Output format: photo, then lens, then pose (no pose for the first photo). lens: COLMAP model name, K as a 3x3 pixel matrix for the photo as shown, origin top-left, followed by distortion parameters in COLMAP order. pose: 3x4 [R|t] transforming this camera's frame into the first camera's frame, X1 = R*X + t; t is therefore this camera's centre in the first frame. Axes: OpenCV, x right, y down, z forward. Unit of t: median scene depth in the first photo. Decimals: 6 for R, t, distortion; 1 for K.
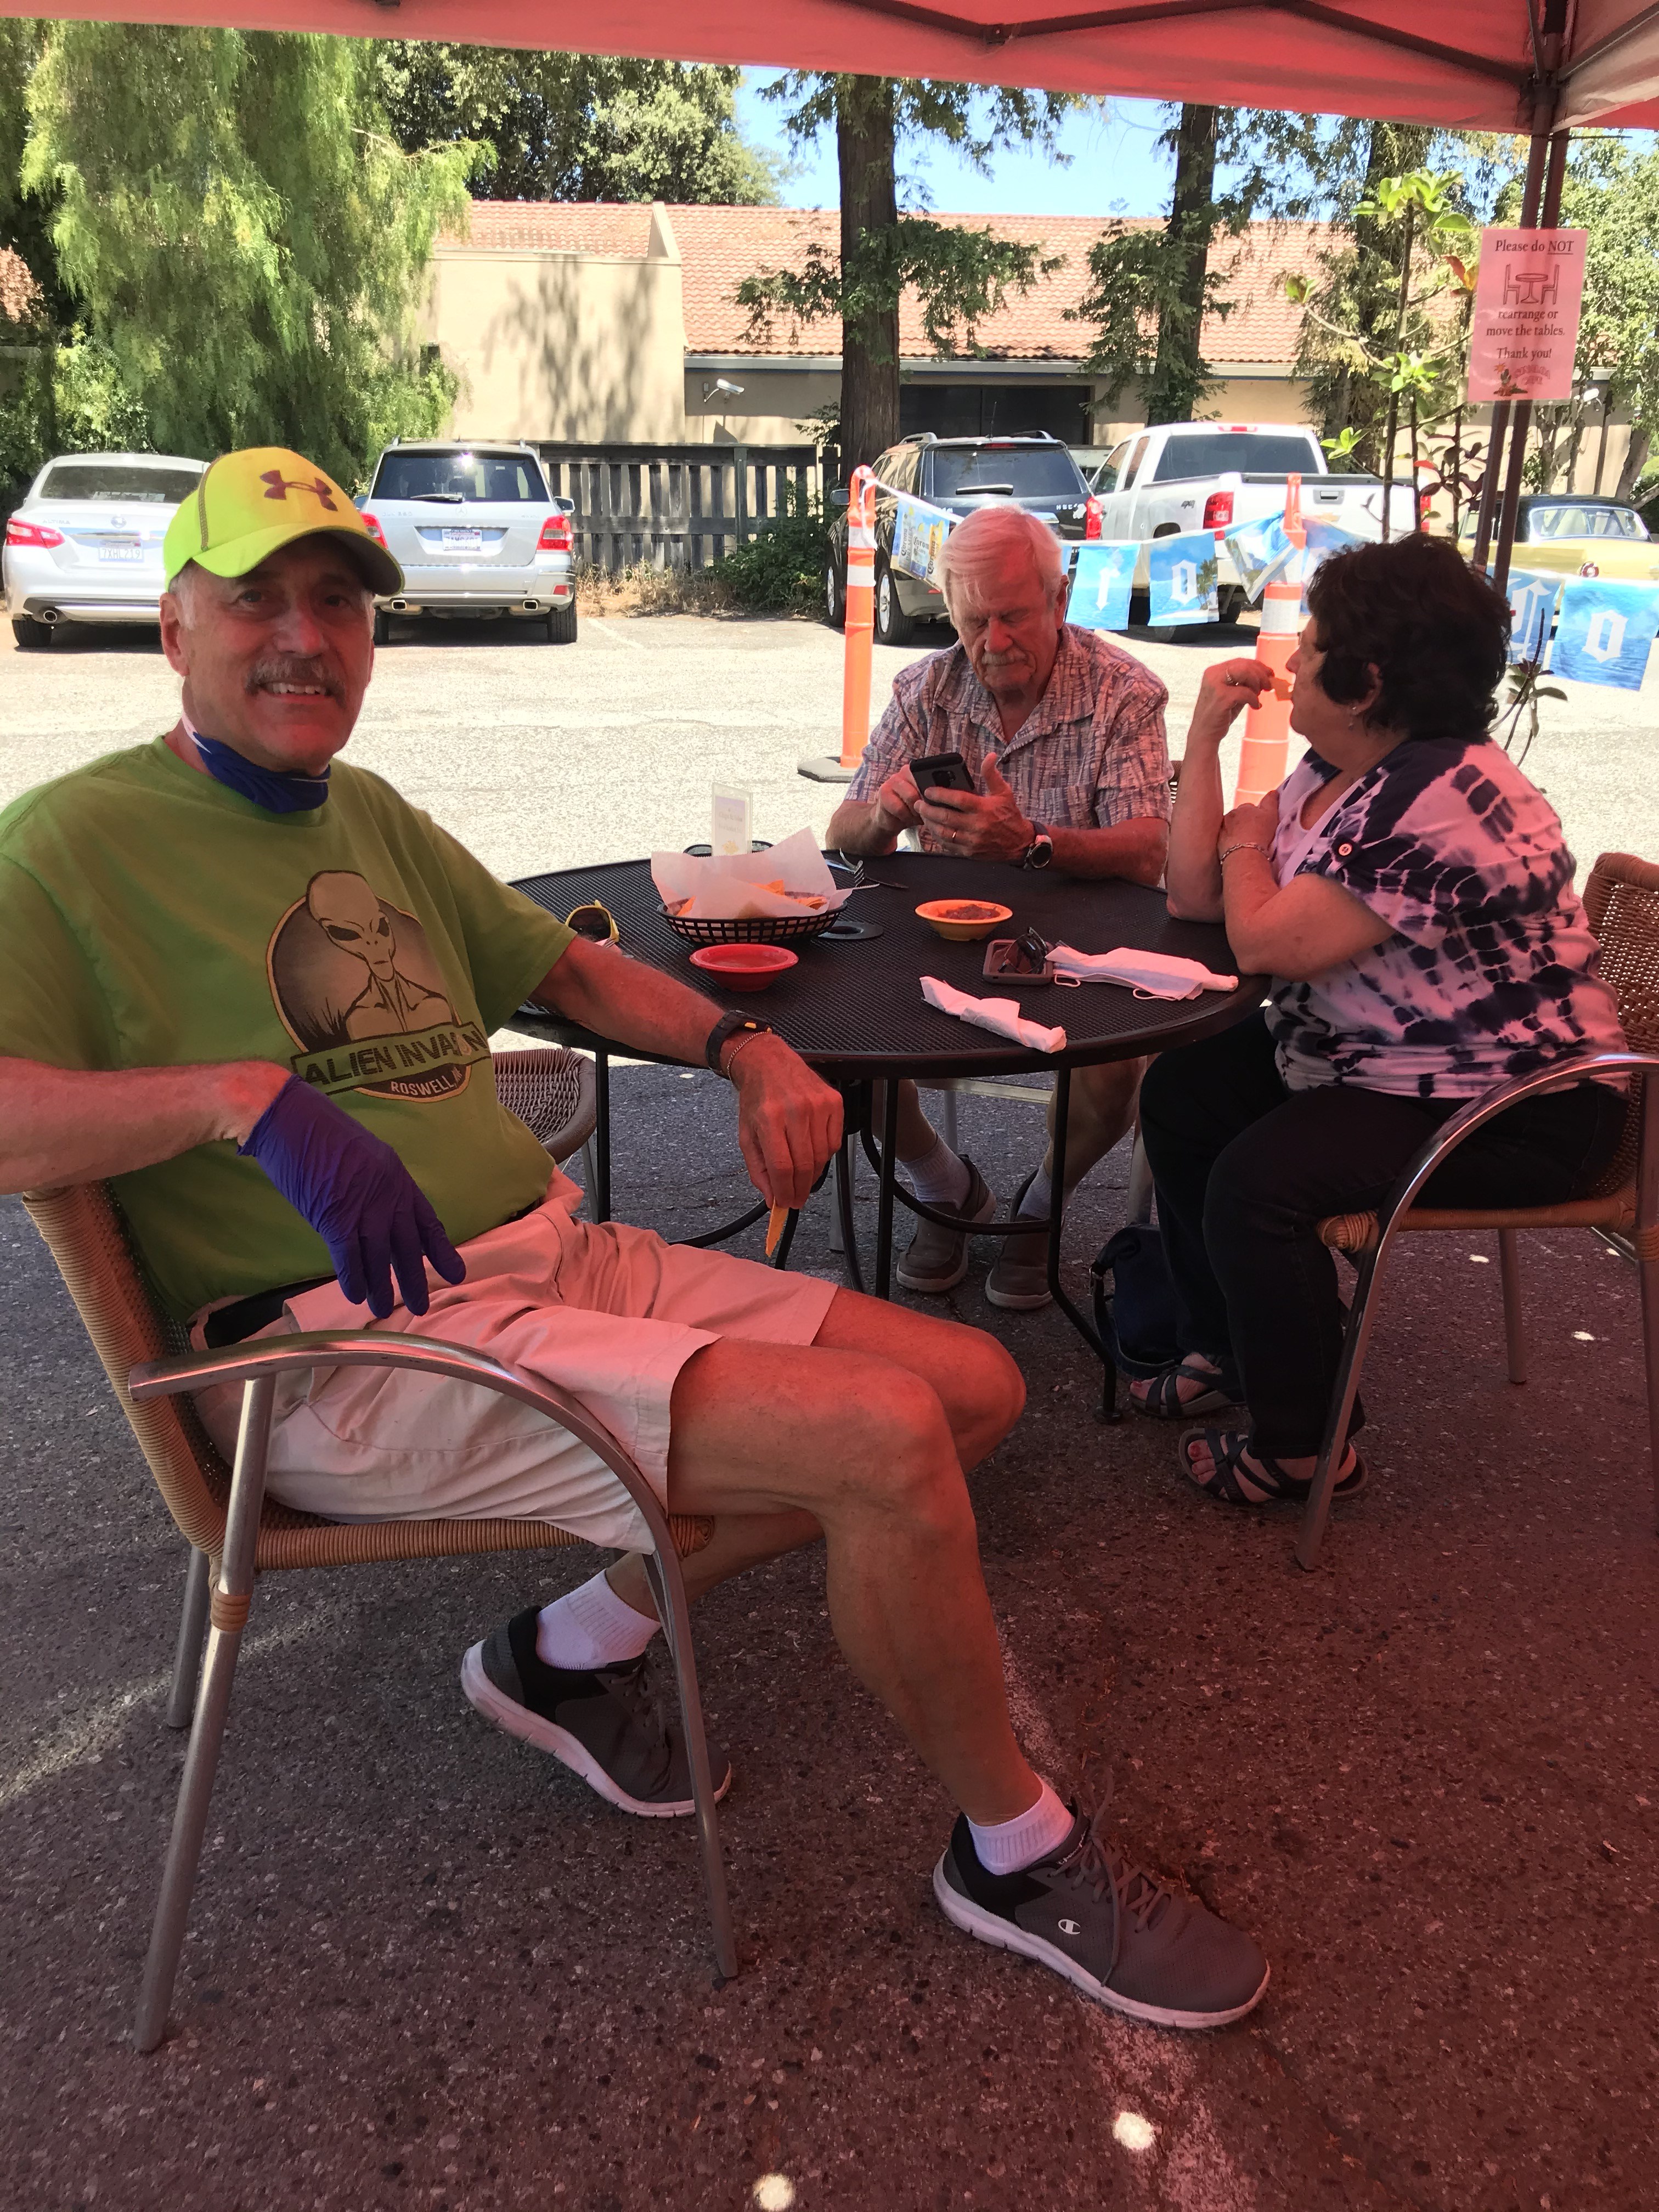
lens RADIAL K [[1852.2, 0, 833.7], [0, 1852.2, 1121.2], [0, 0, 1]] dist [0.006180, -0.002360]
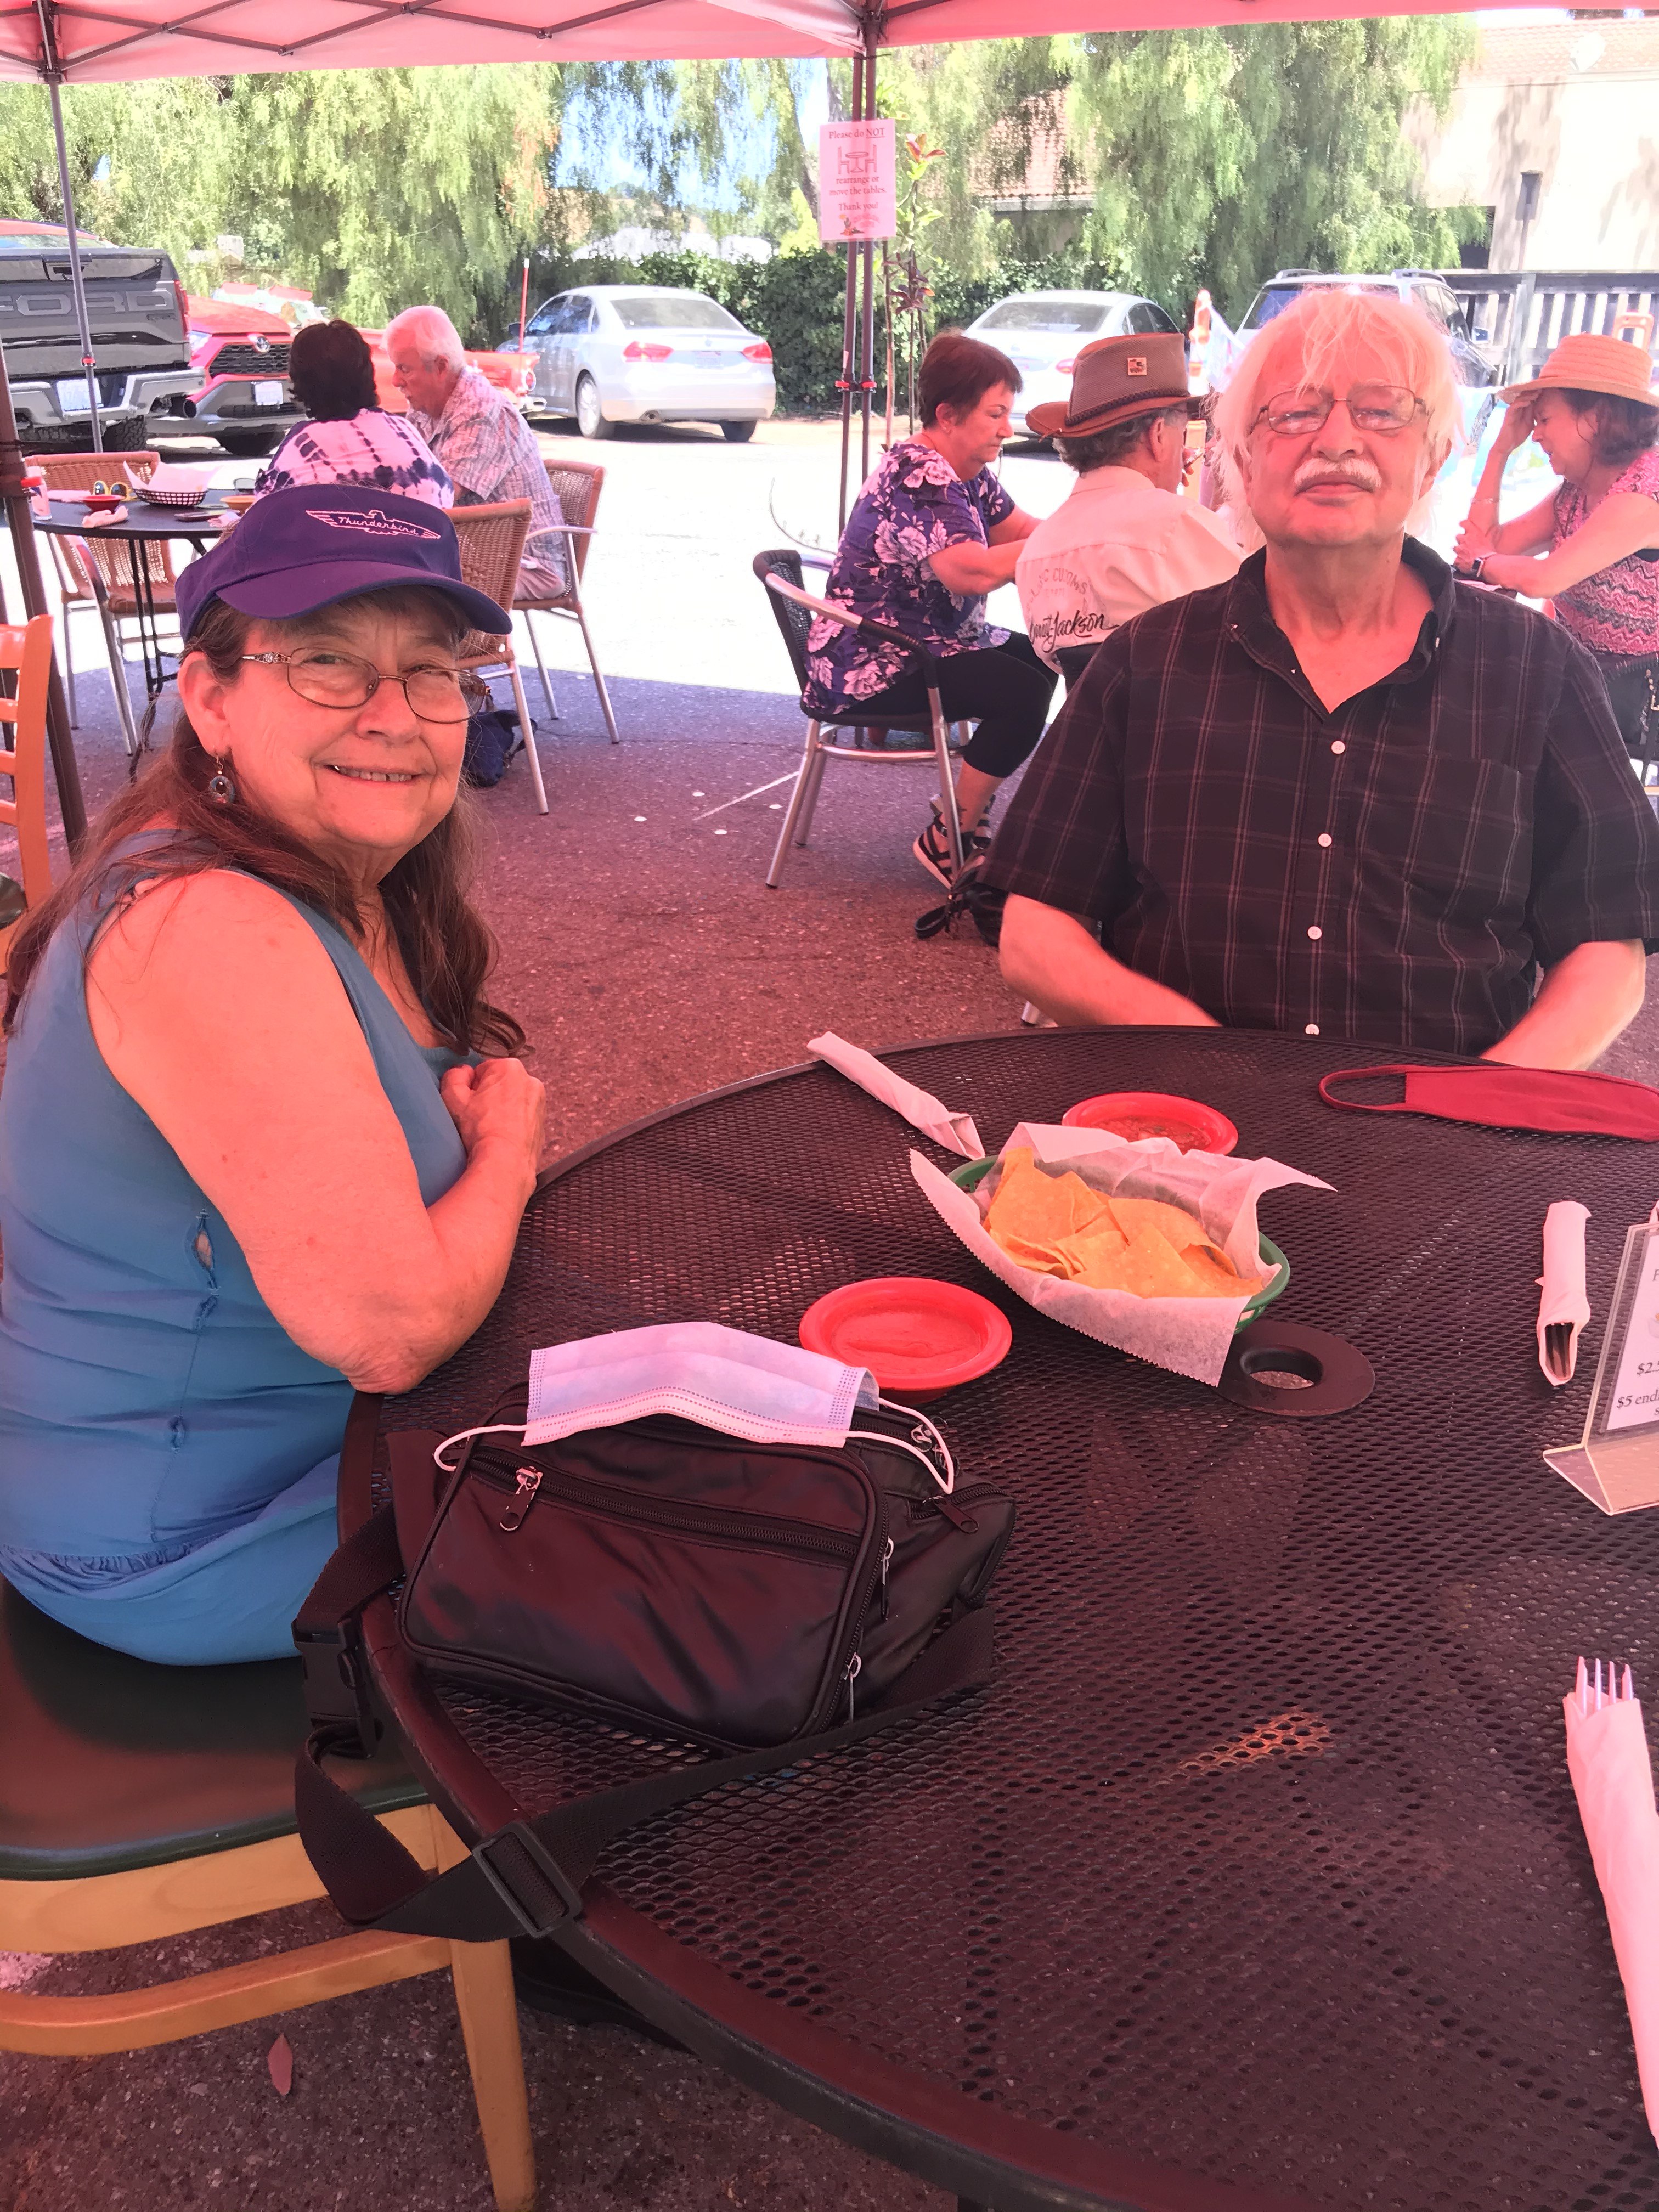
lens RADIAL K [[1852.2, 0, 841.1], [0, 1852.2, 1119.8], [0, 0, 1]] dist [0.006180, -0.002360]
pose [[0.792737, 0.236252, -0.561919, 0.298314], [-0.193844, 0.971690, 0.135067, 0.024107], [0.577921, 0.001852, 0.816090, -0.053665]]
